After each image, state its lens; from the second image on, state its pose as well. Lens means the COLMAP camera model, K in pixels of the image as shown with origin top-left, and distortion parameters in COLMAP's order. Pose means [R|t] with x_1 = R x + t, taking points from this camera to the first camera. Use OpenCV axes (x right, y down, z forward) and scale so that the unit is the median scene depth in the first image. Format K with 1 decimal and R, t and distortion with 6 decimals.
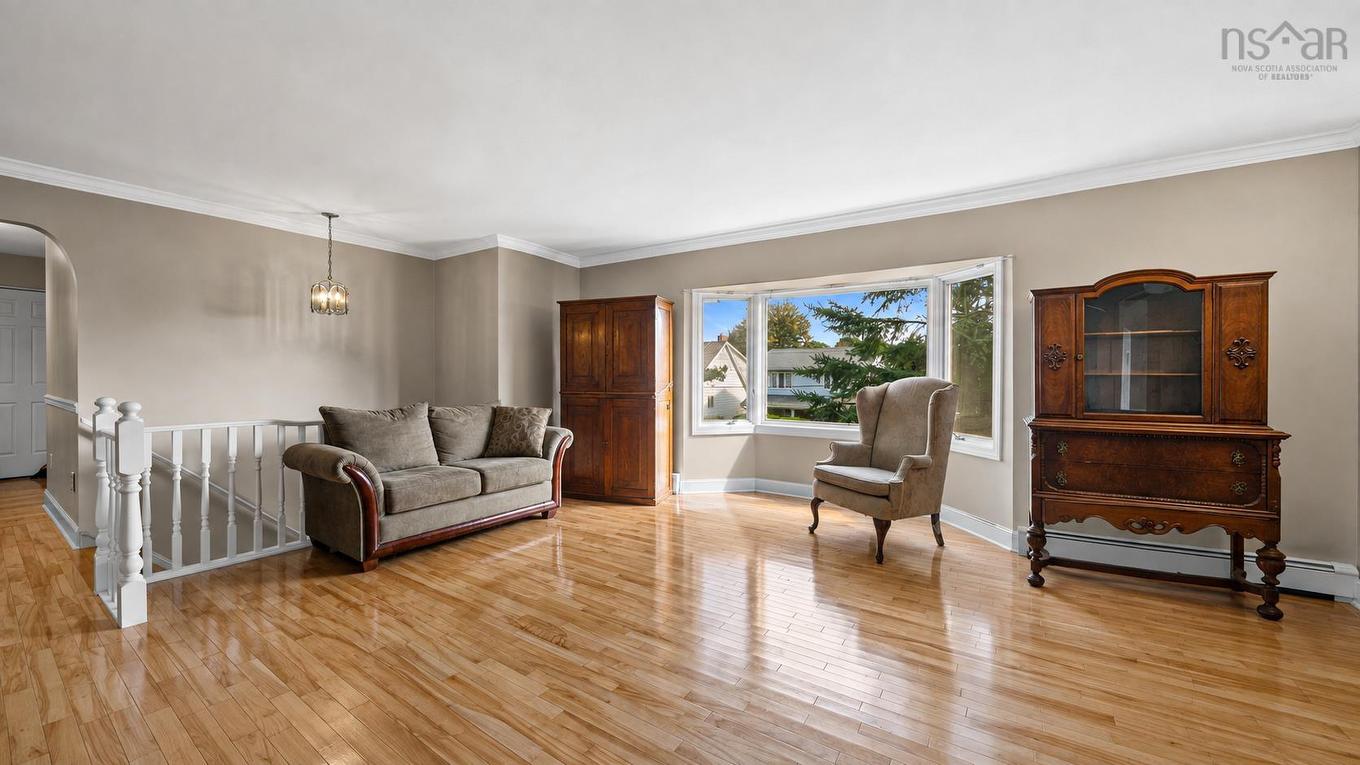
lens RADIAL K [[491.1, 0, 678.4], [0, 491.1, 369.4], [0, 0, 1]] dist [-0.000162, 0.000002]
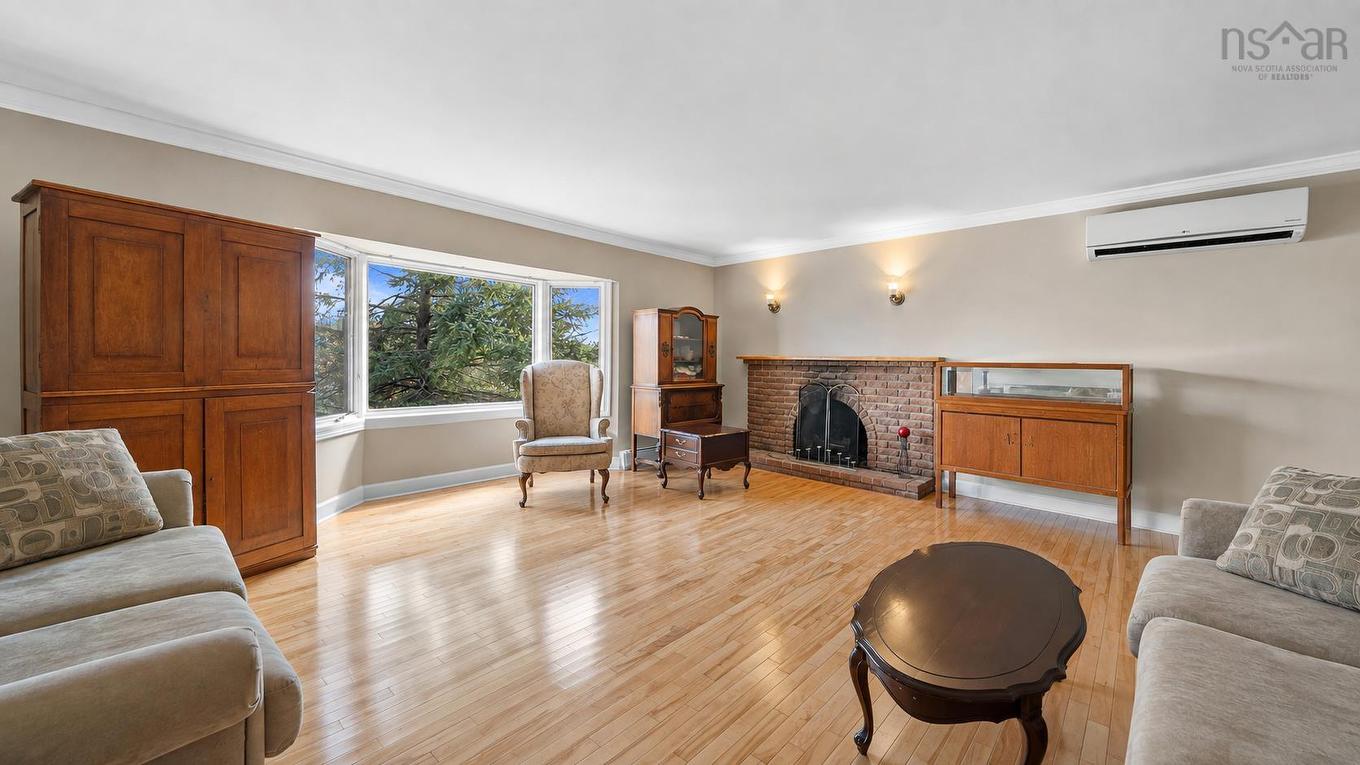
lens RADIAL K [[491.1, 0, 678.4], [0, 491.1, 369.4], [0, 0, 1]] dist [-0.000162, 0.000002]
pose [[0.176141, -0.006417, 0.984344, -0.704104], [-0.022423, 0.999693, 0.010529, 0.019844], [-0.984110, -0.023927, 0.175943, 0.490205]]
